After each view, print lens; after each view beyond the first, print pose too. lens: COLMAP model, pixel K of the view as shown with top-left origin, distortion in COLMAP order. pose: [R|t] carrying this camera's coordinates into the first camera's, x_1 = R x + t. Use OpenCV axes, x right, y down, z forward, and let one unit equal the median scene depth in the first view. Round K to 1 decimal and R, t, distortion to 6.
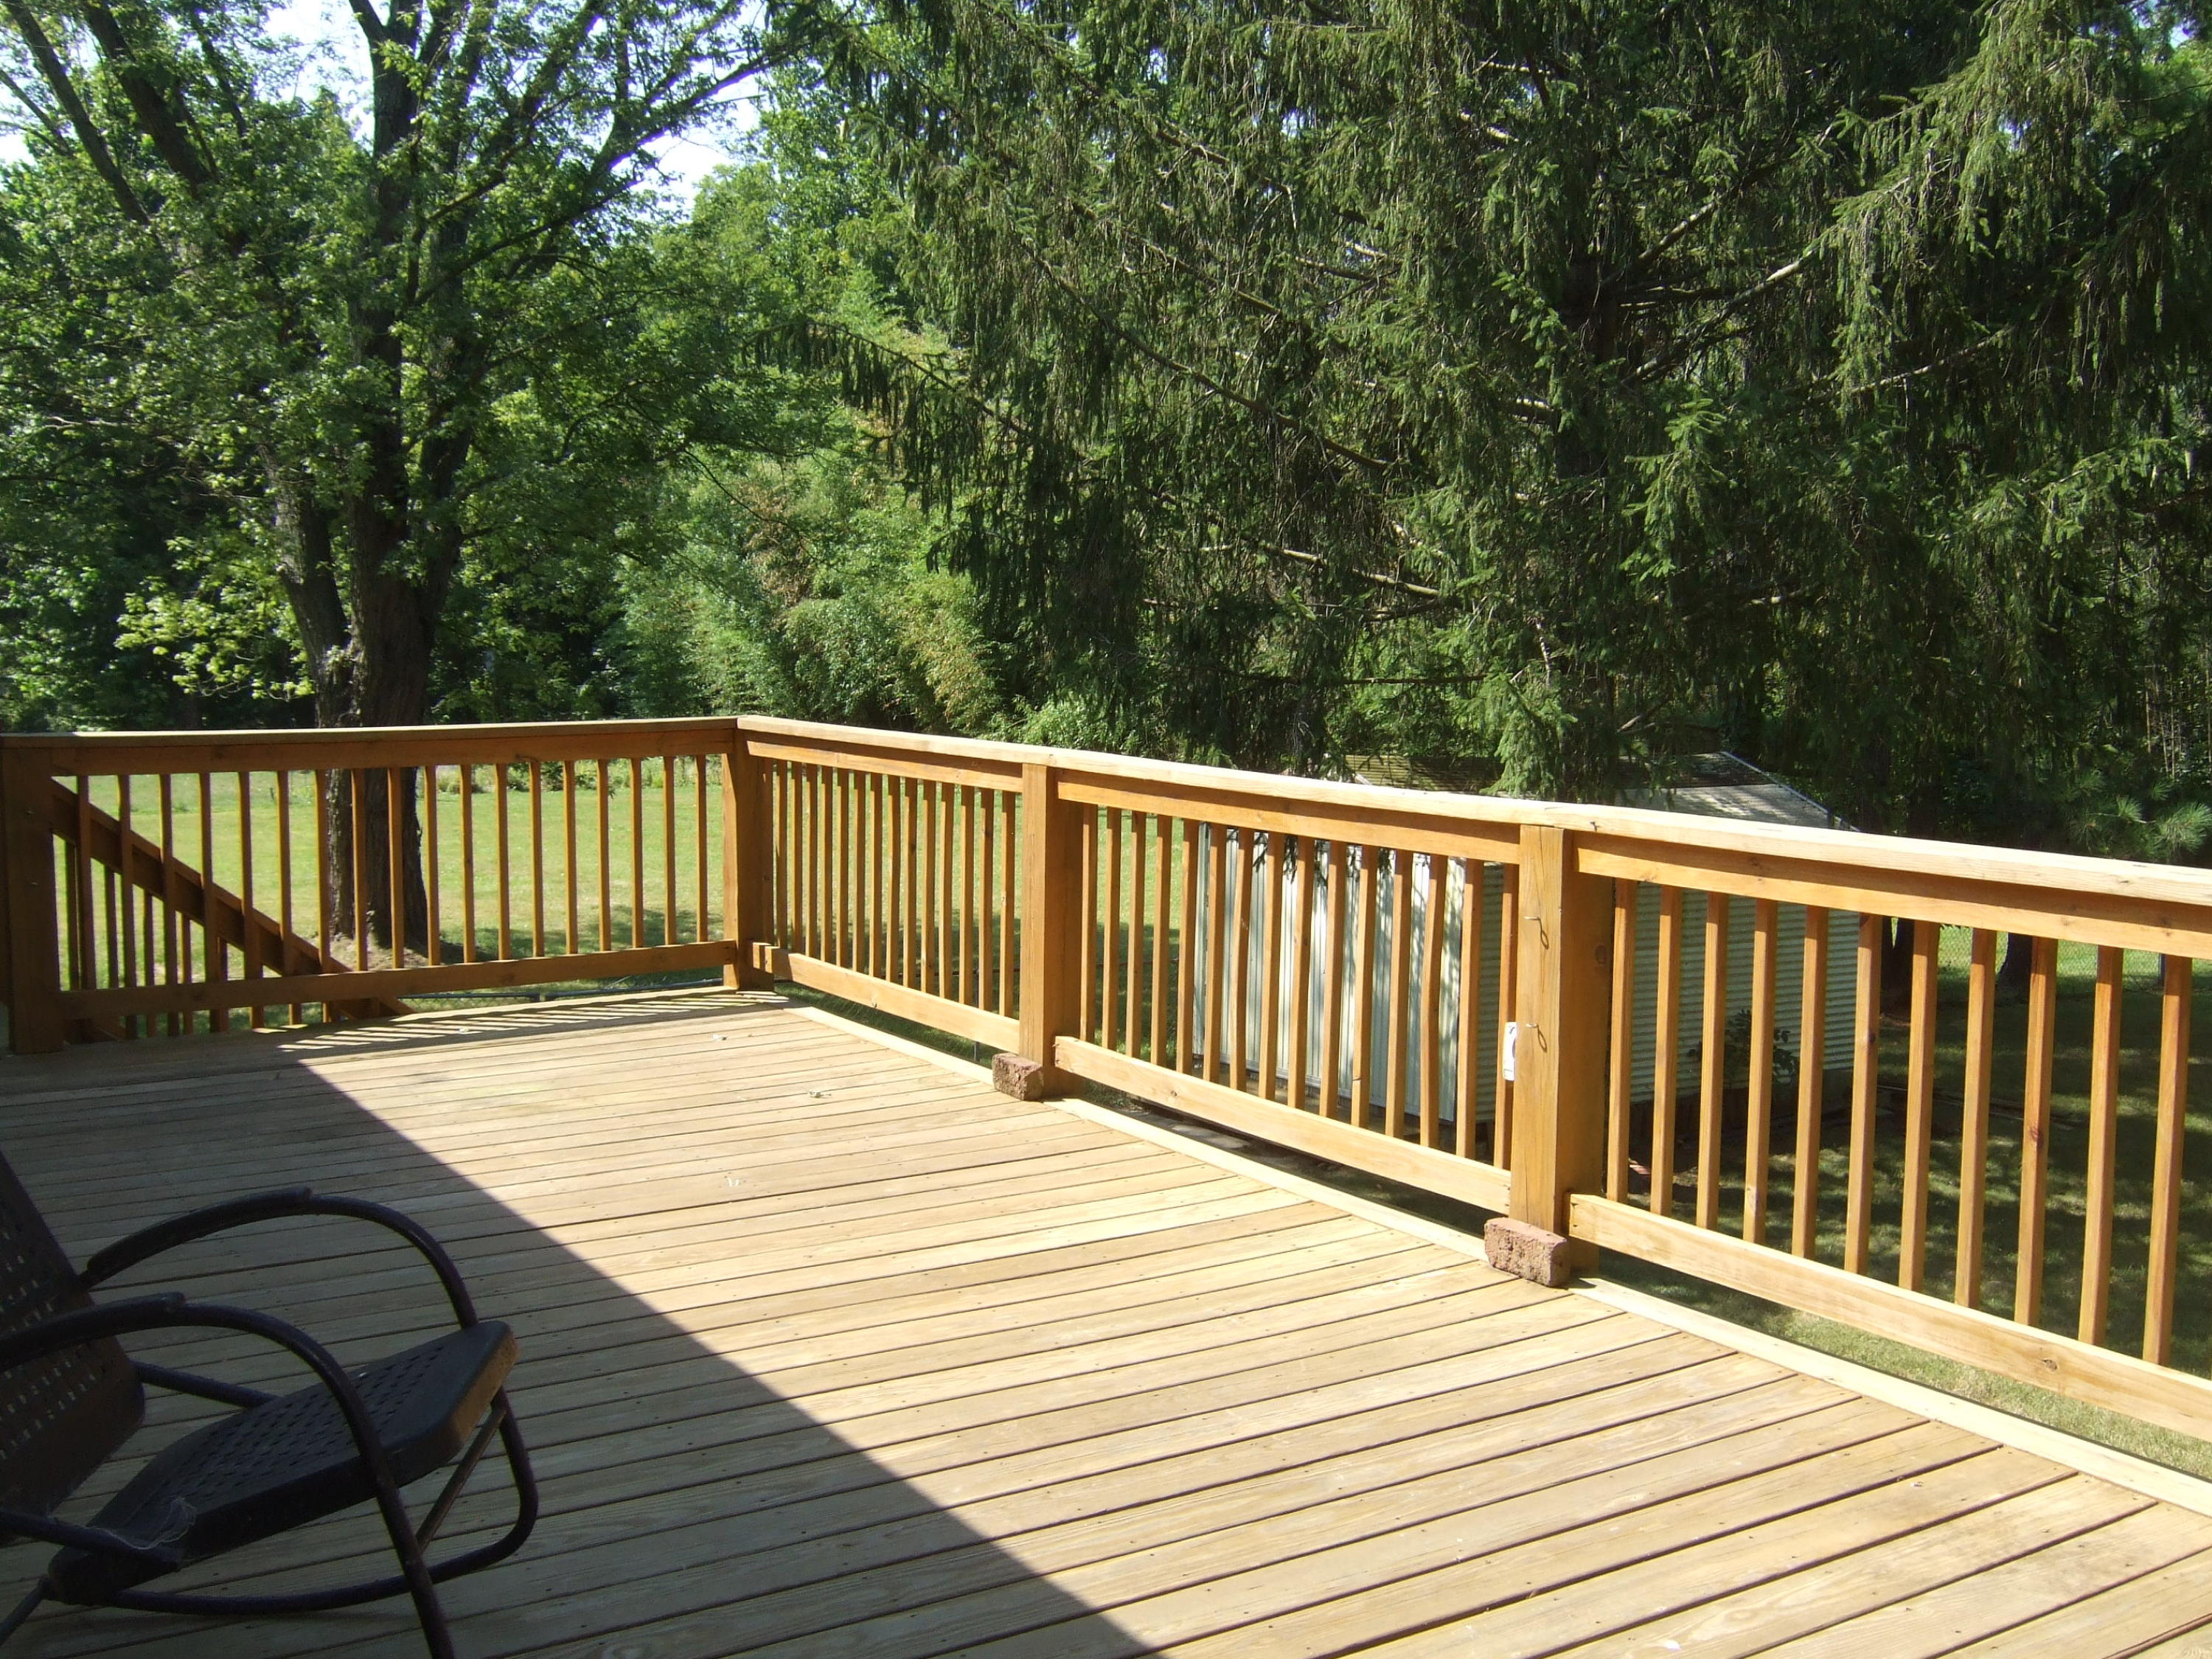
lens RADIAL K [[2308.9, 0, 1114.4], [0, 2308.9, 808.5], [0, 0, 1]] dist [-0.043640, 0.000000]
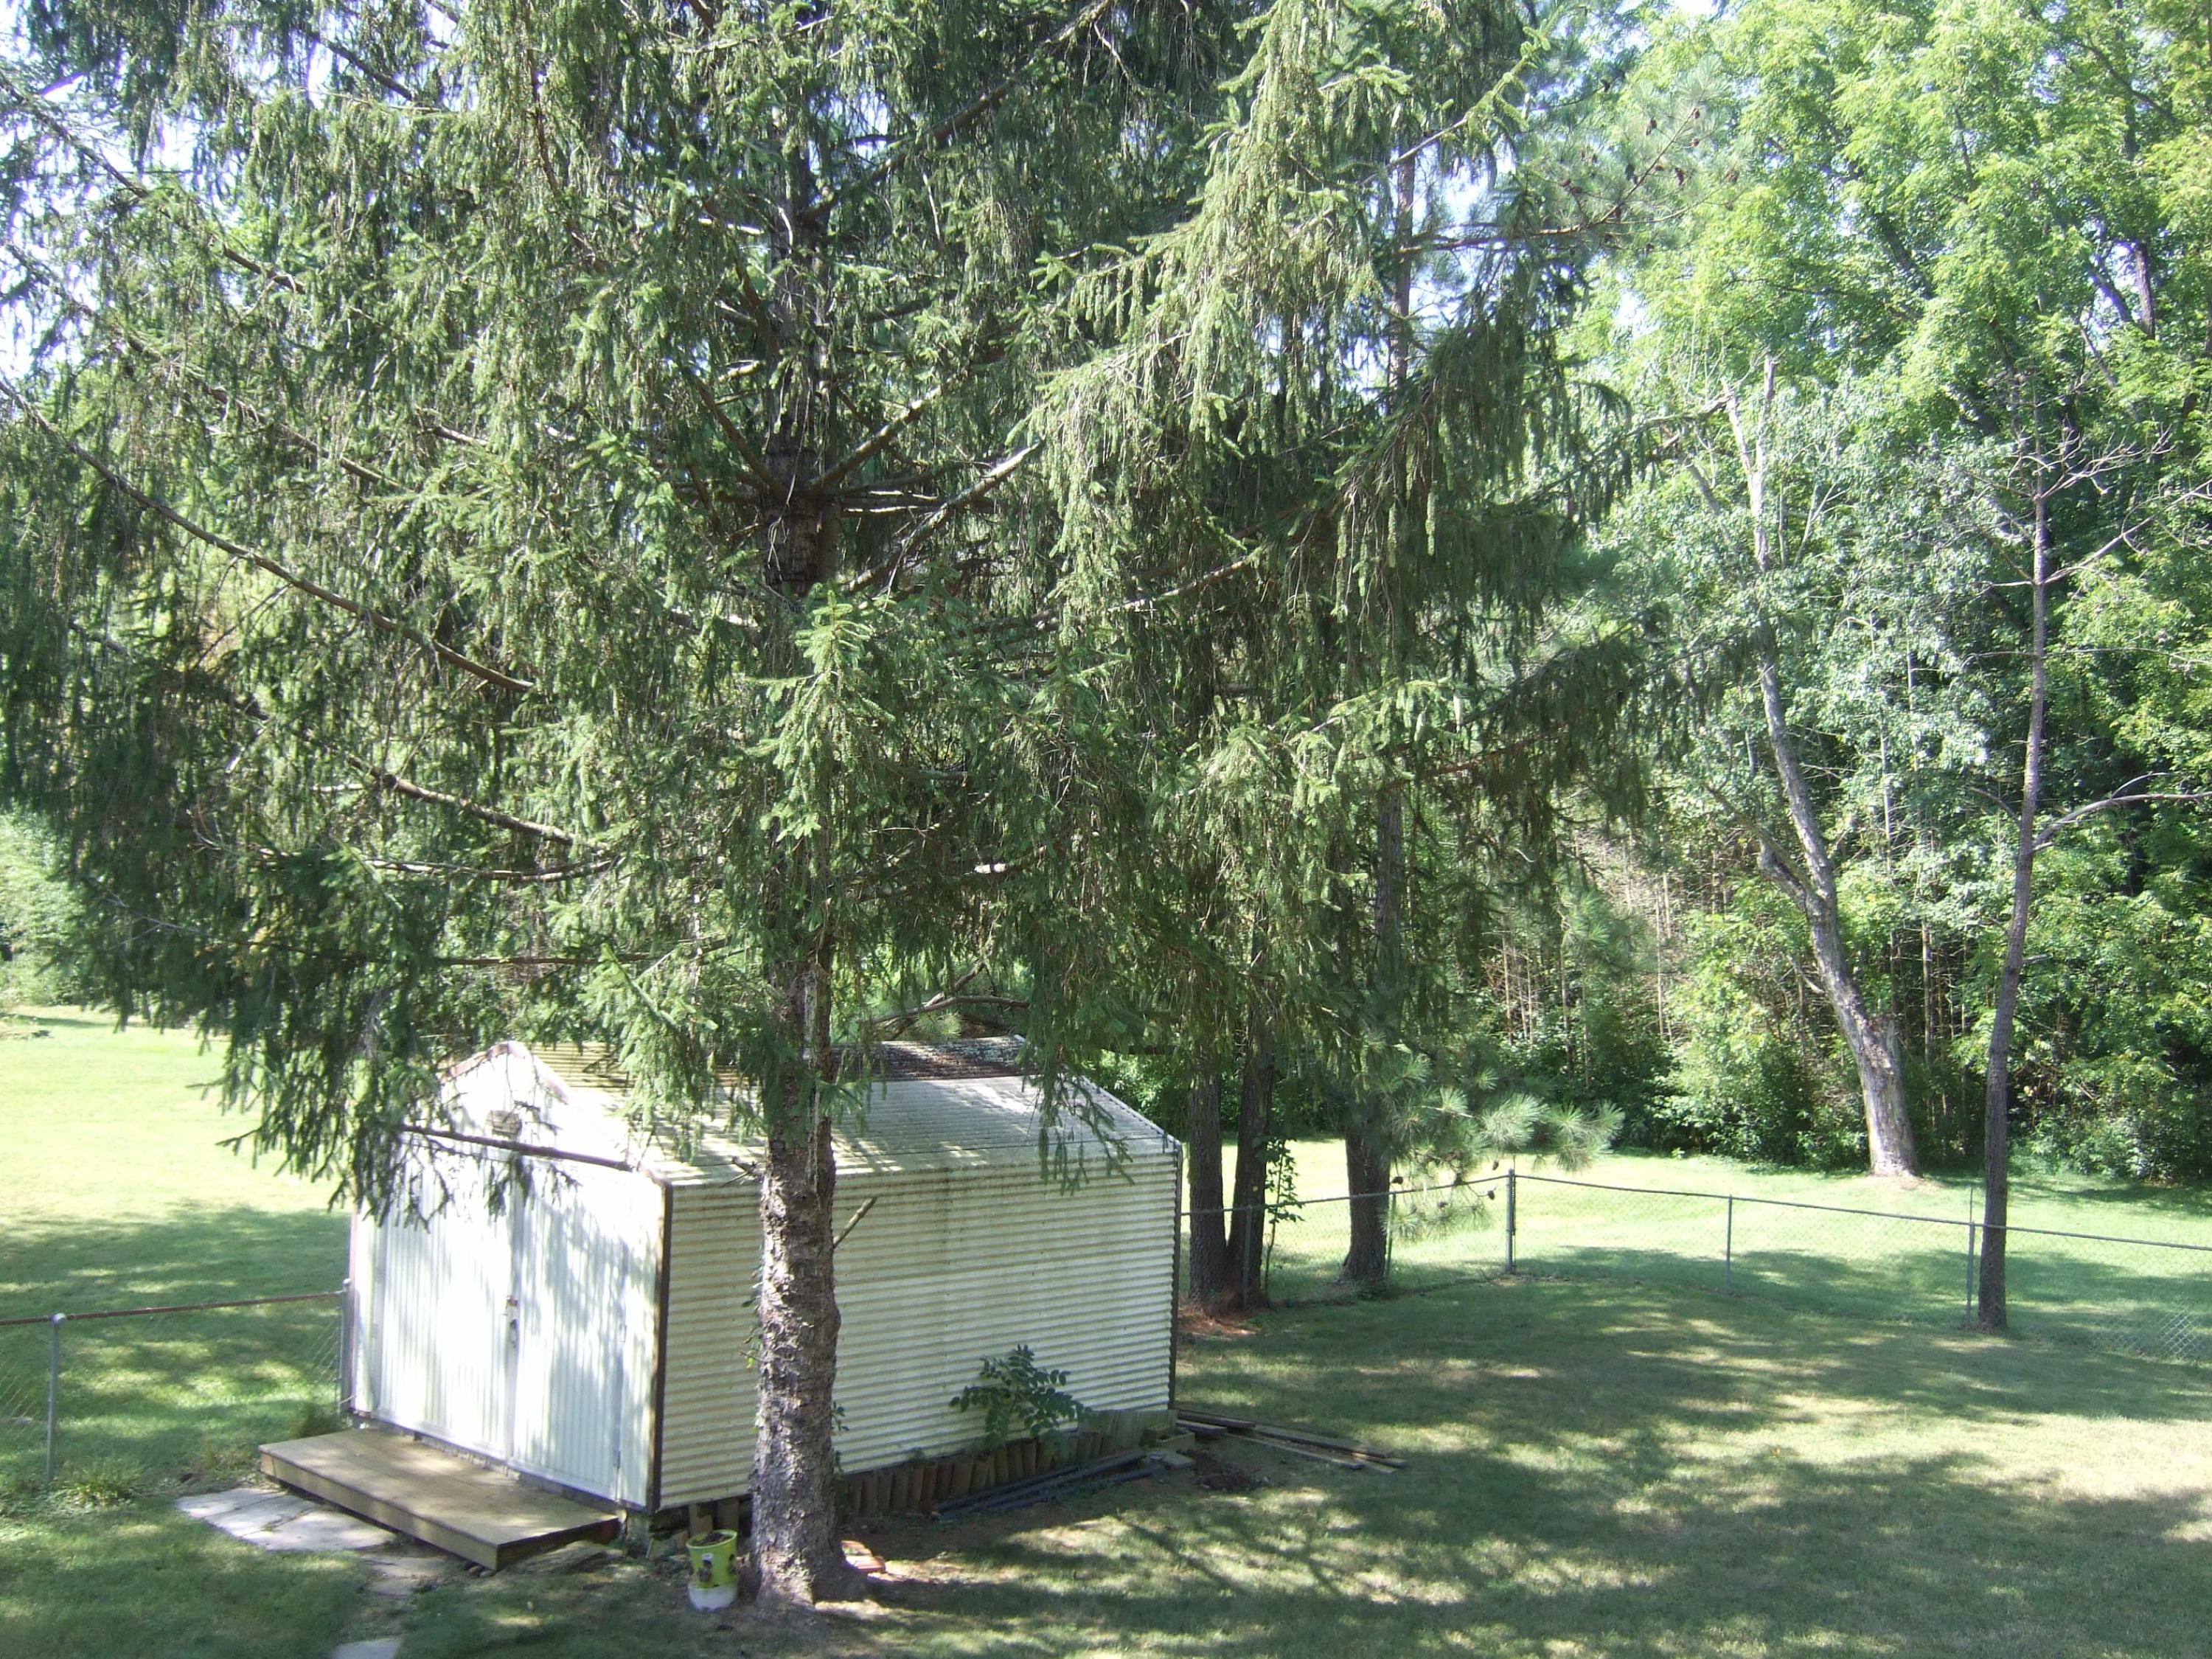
lens RADIAL K [[2308.9, 0, 1116.4], [0, 2308.9, 820.8], [0, 0, 1]] dist [-0.043640, 0.000000]
pose [[0.970059, 0.024584, 0.241622, 0.066420], [-0.000068, 0.994891, -0.100956, -0.012802], [-0.242869, 0.097917, 0.965105, 0.104461]]
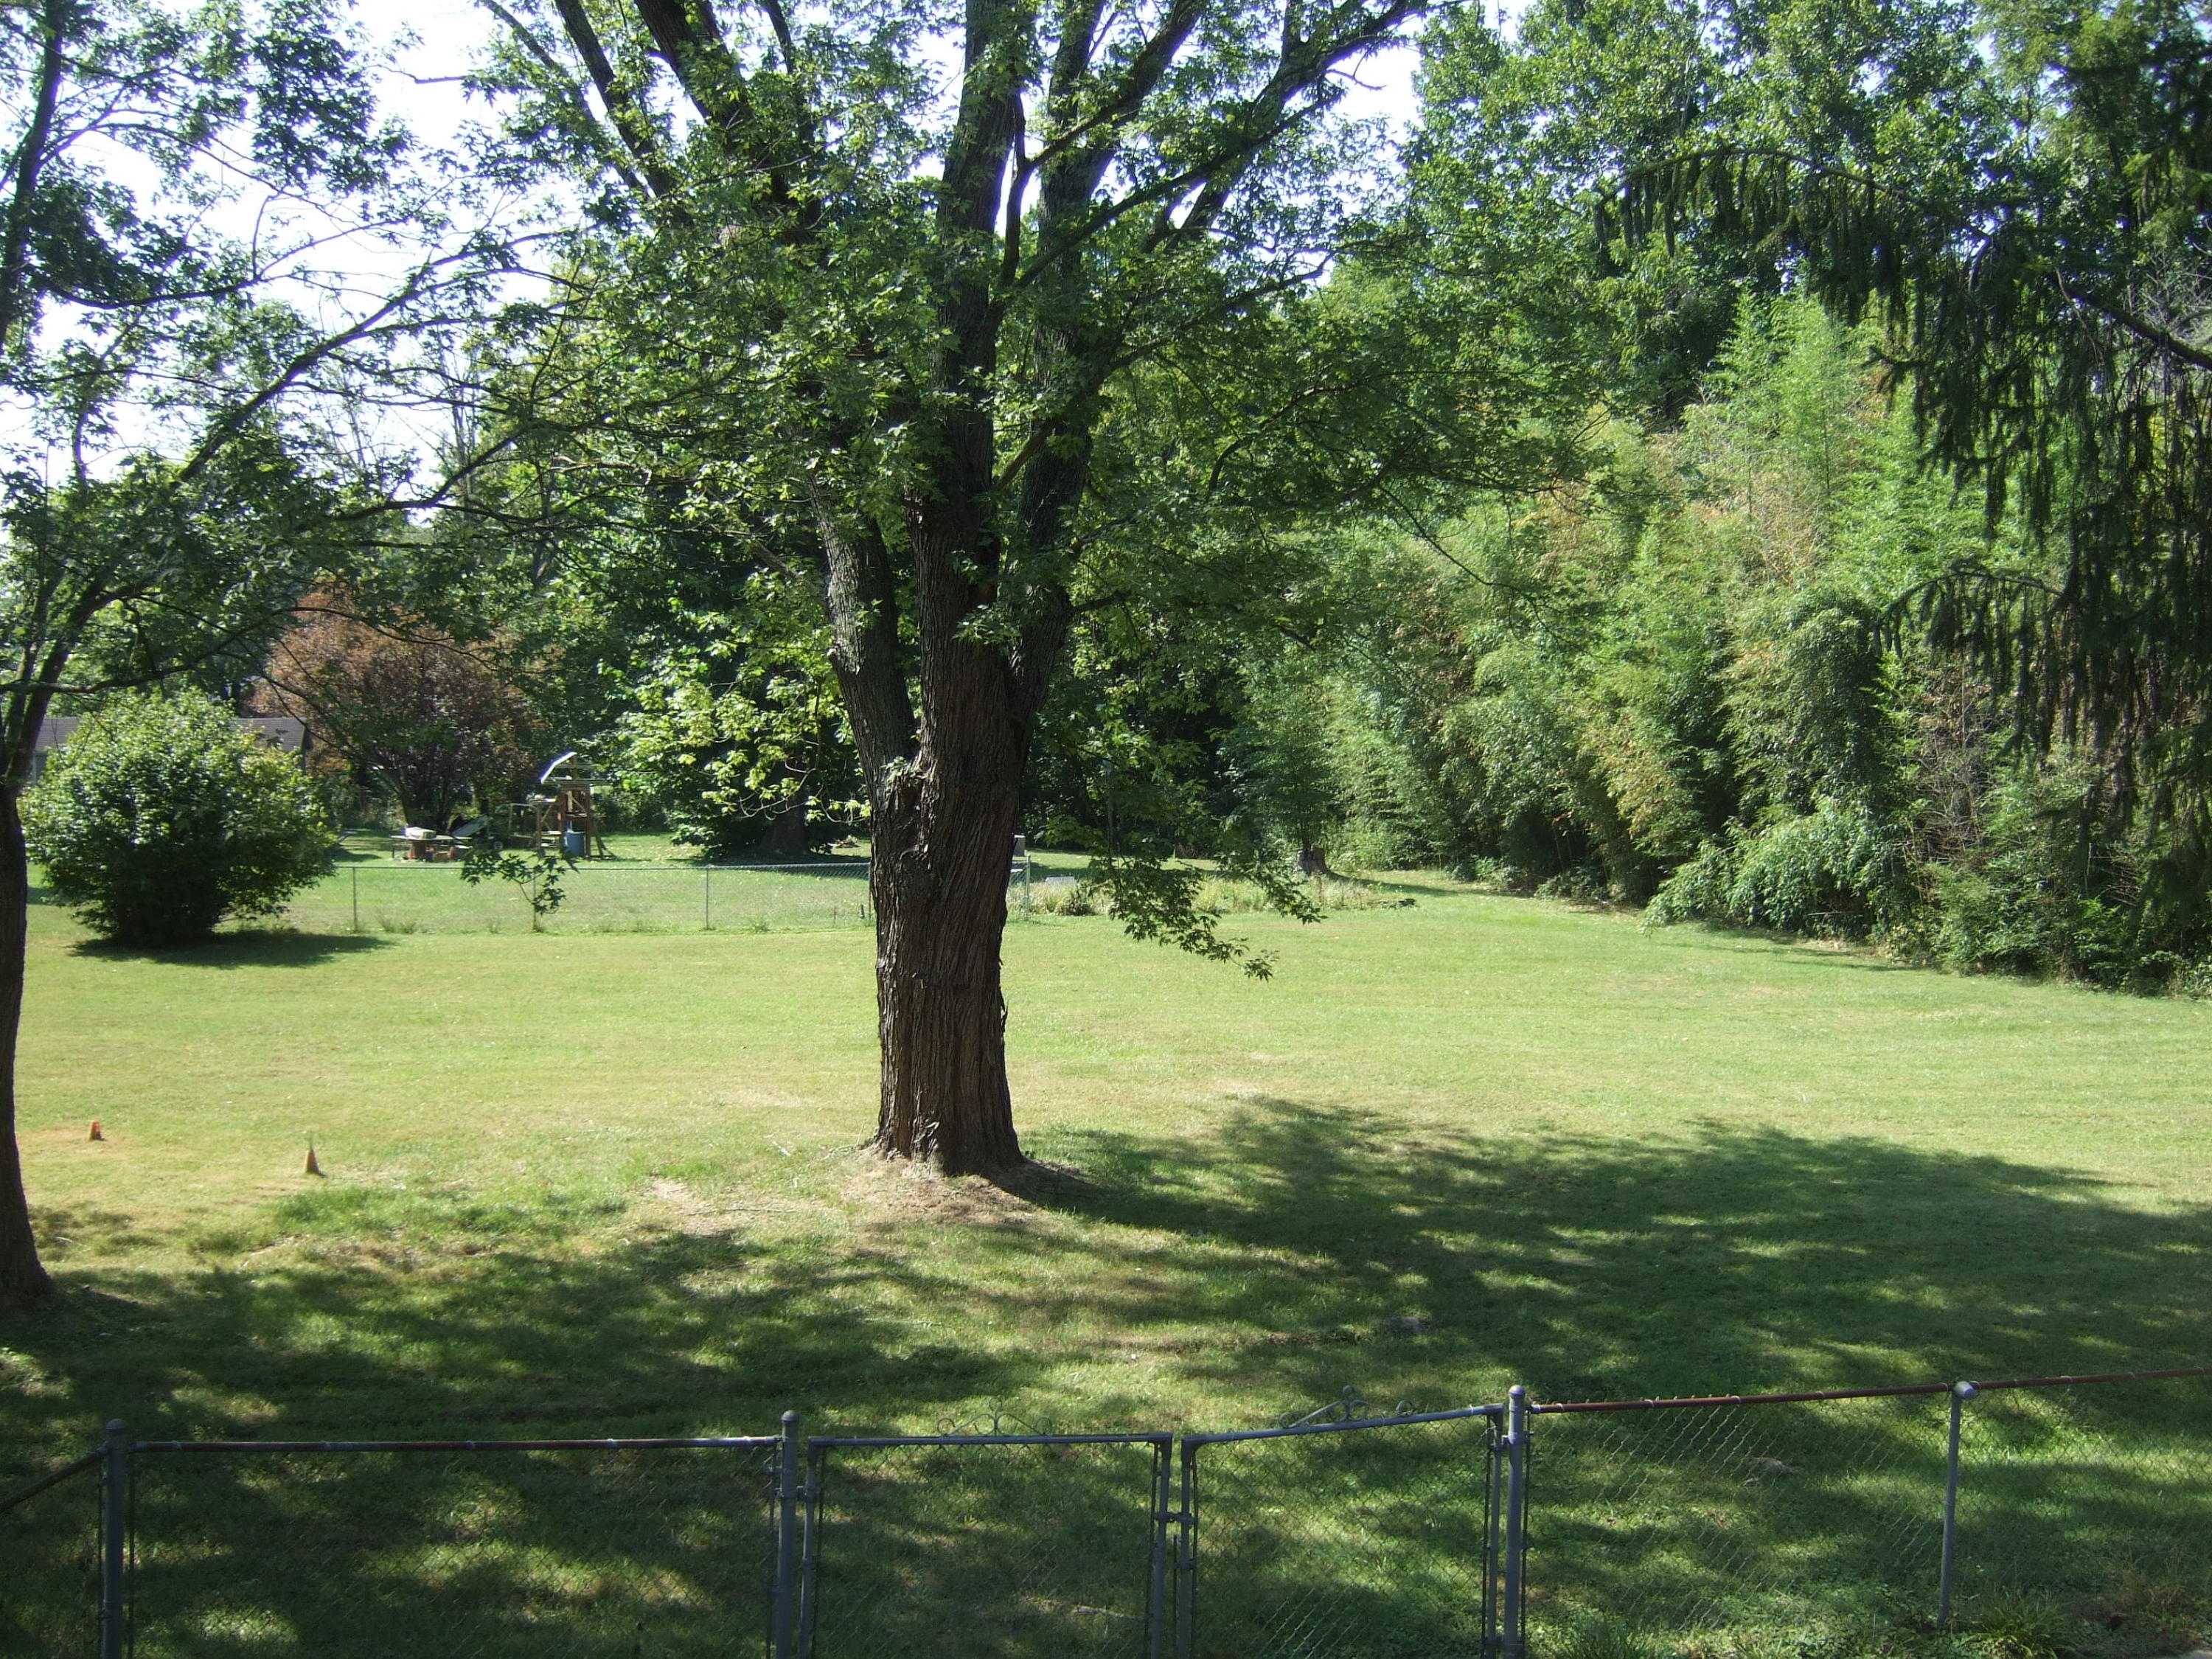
lens RADIAL K [[2308.9, 0, 1113.8], [0, 2308.9, 826.1], [0, 0, 1]] dist [-0.043640, 0.000000]
pose [[0.965844, 0.016828, -0.258579, -0.078870], [-0.025426, 0.999228, -0.029942, -0.027386], [0.257875, 0.035493, 0.965526, 0.294696]]
